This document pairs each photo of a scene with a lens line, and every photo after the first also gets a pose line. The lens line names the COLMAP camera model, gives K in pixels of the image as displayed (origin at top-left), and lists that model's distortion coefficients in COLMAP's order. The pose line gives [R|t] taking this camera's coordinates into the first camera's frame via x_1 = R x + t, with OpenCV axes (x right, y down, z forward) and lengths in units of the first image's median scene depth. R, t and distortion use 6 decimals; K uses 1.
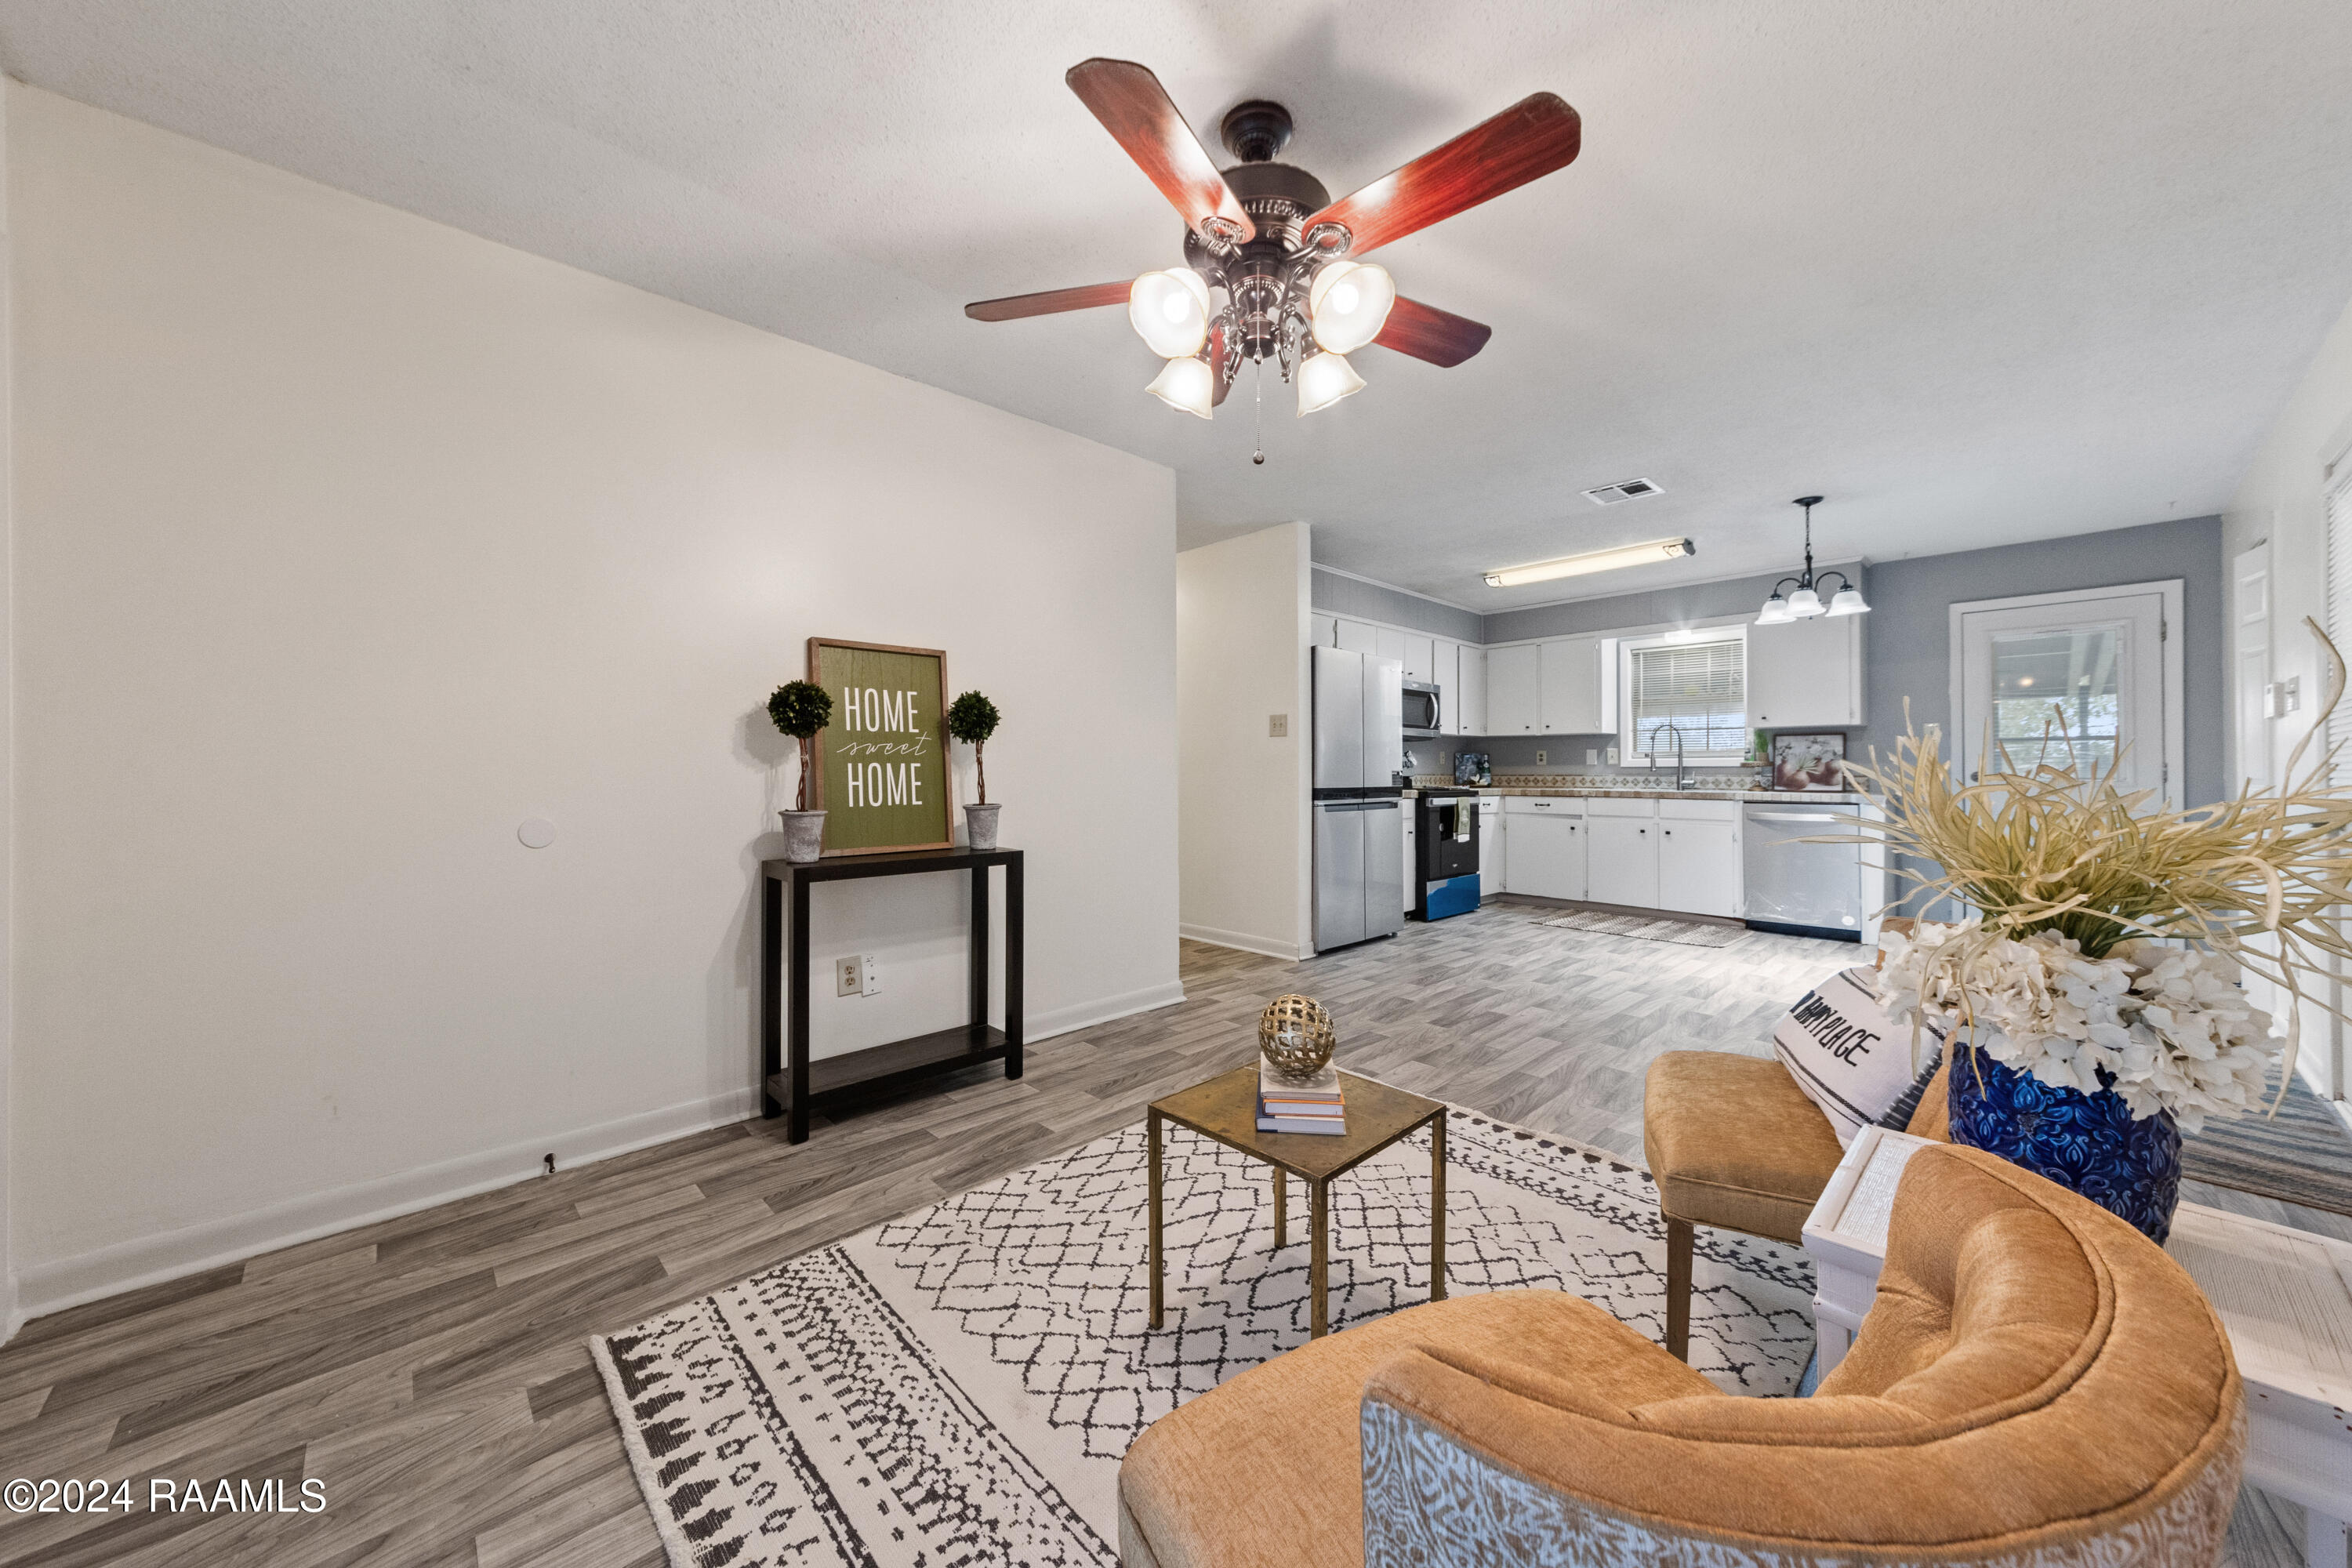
lens RADIAL K [[830.8, 0, 1183.2], [0, 830.8, 770.5], [0, 0, 1]] dist [0.000713, 0.000020]
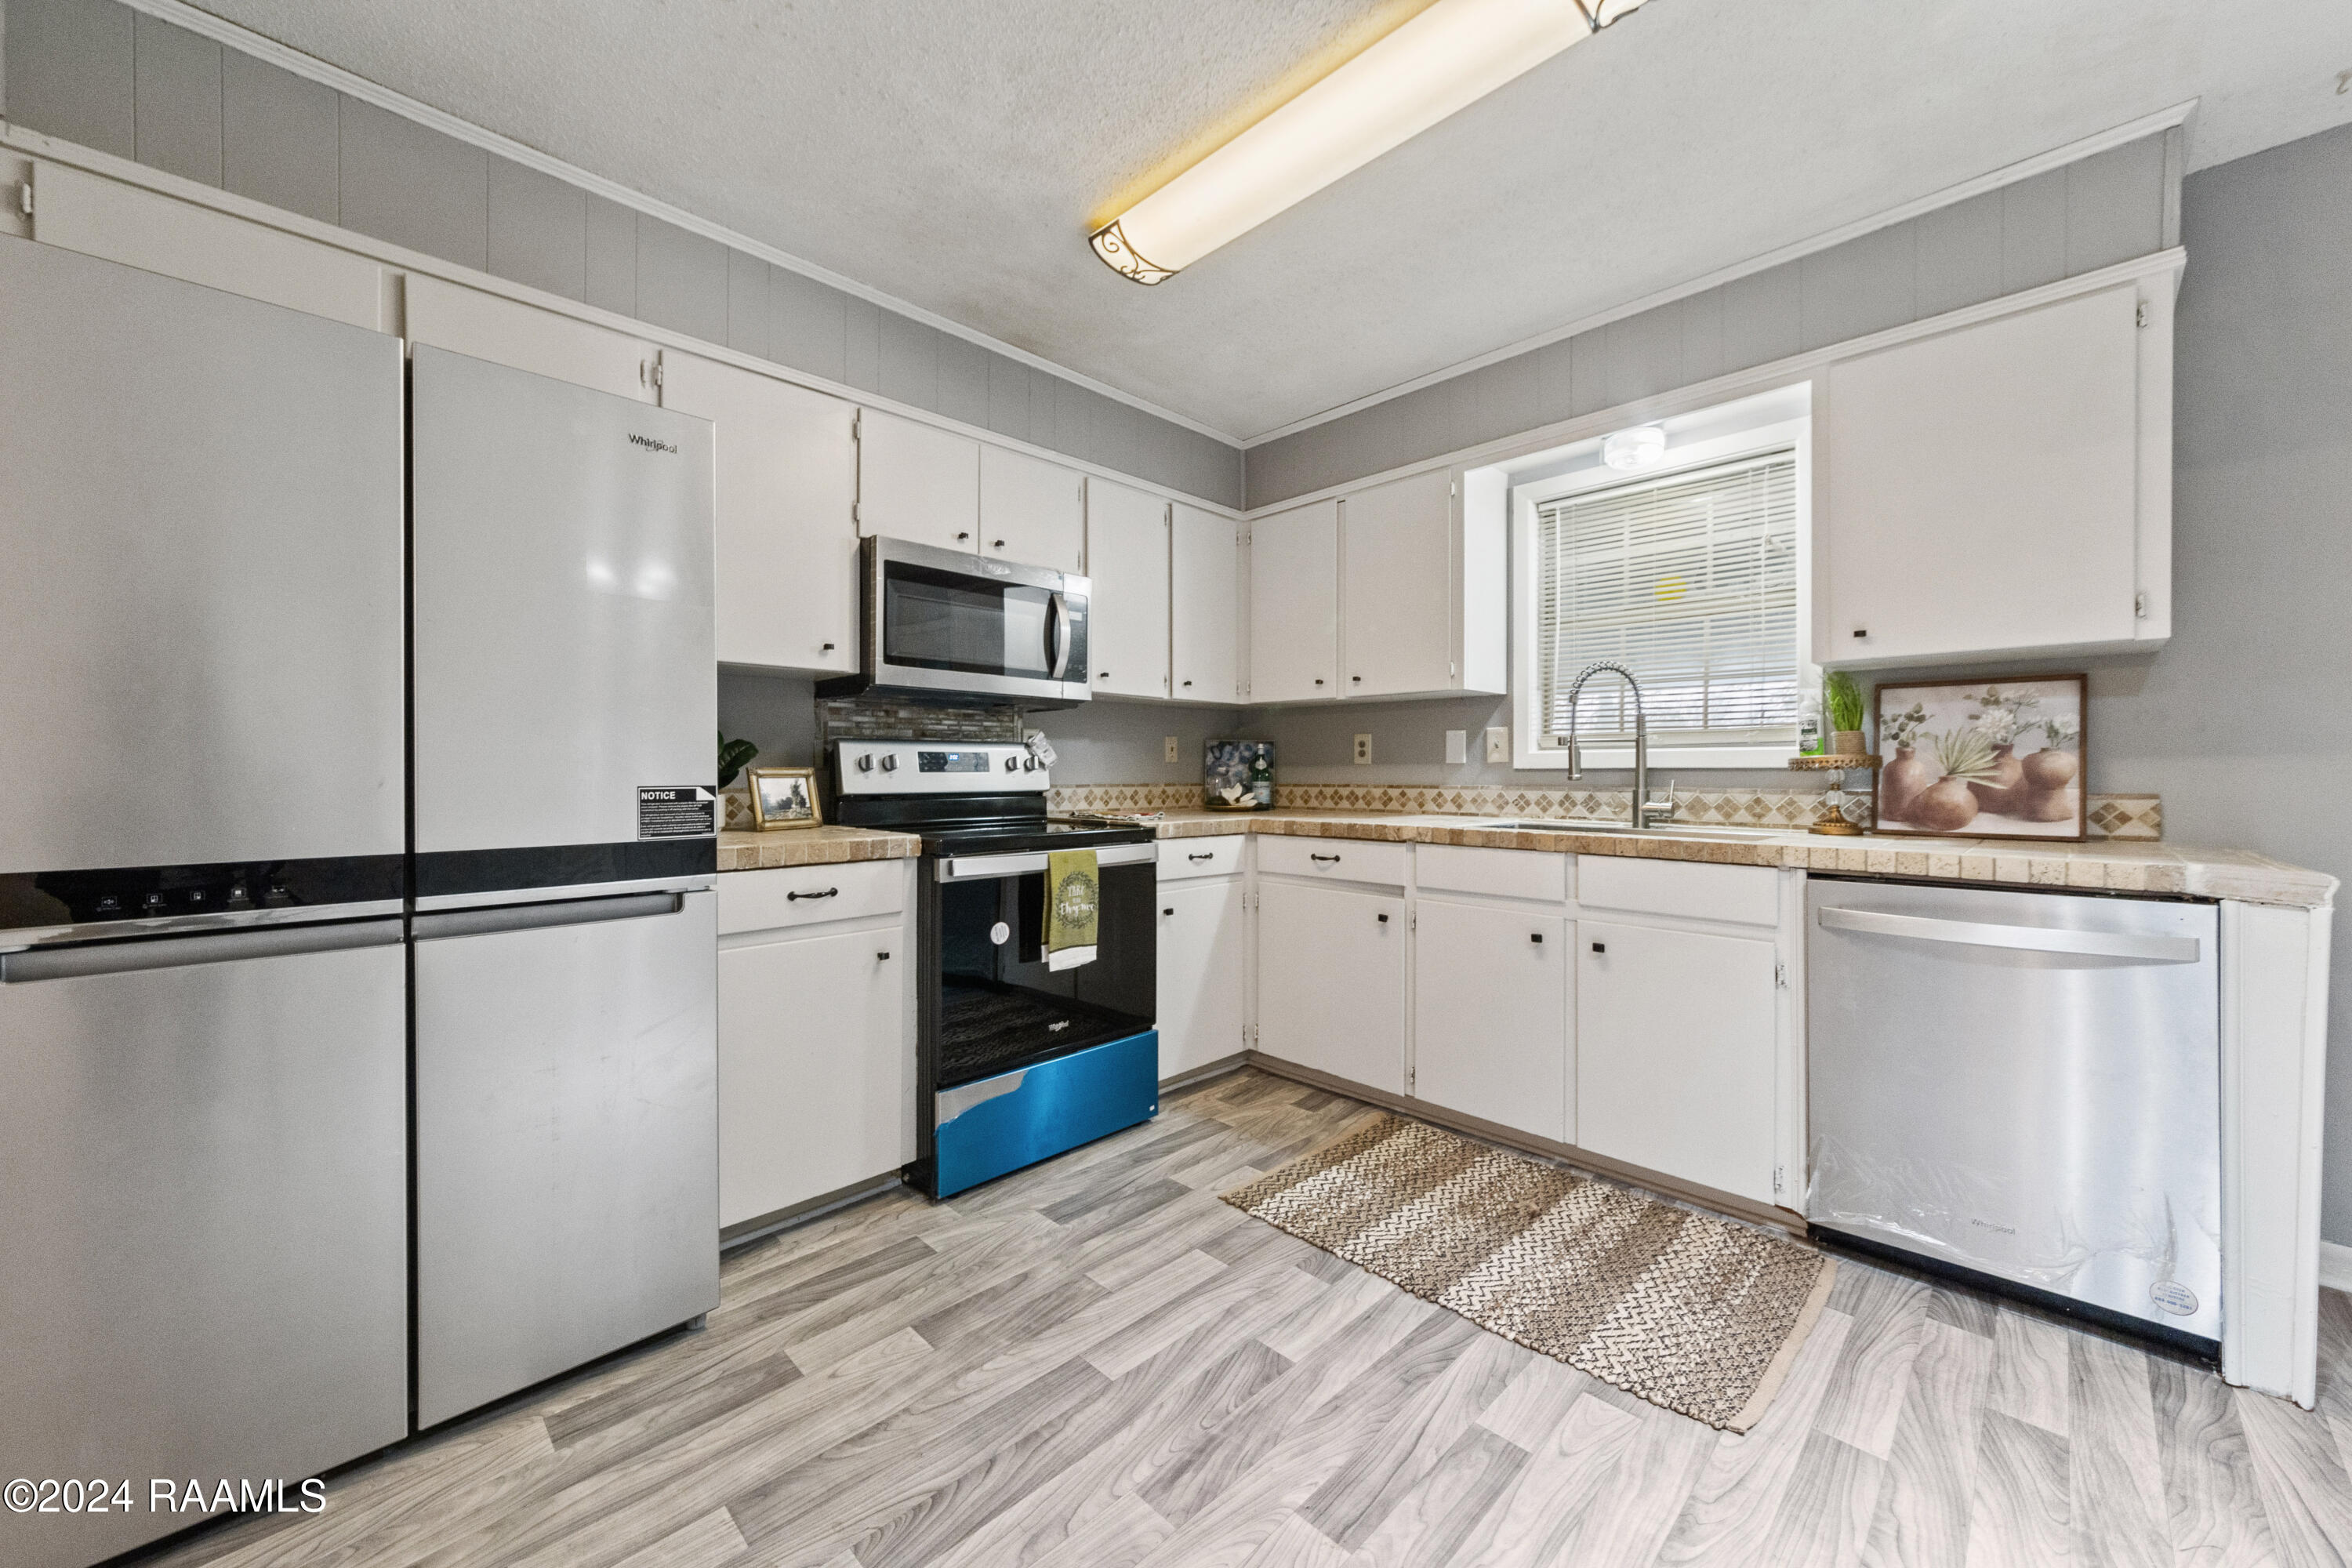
lens RADIAL K [[886.2, 0, 1184.6], [0, 886.2, 774.9], [0, 0, 1]] dist [-0.001062, -0.000275]
pose [[0.999692, -0.001751, 0.024753, 0.601354], [0.001594, 0.999979, 0.006355, -0.007450], [-0.024764, -0.006313, 0.999673, 0.942472]]
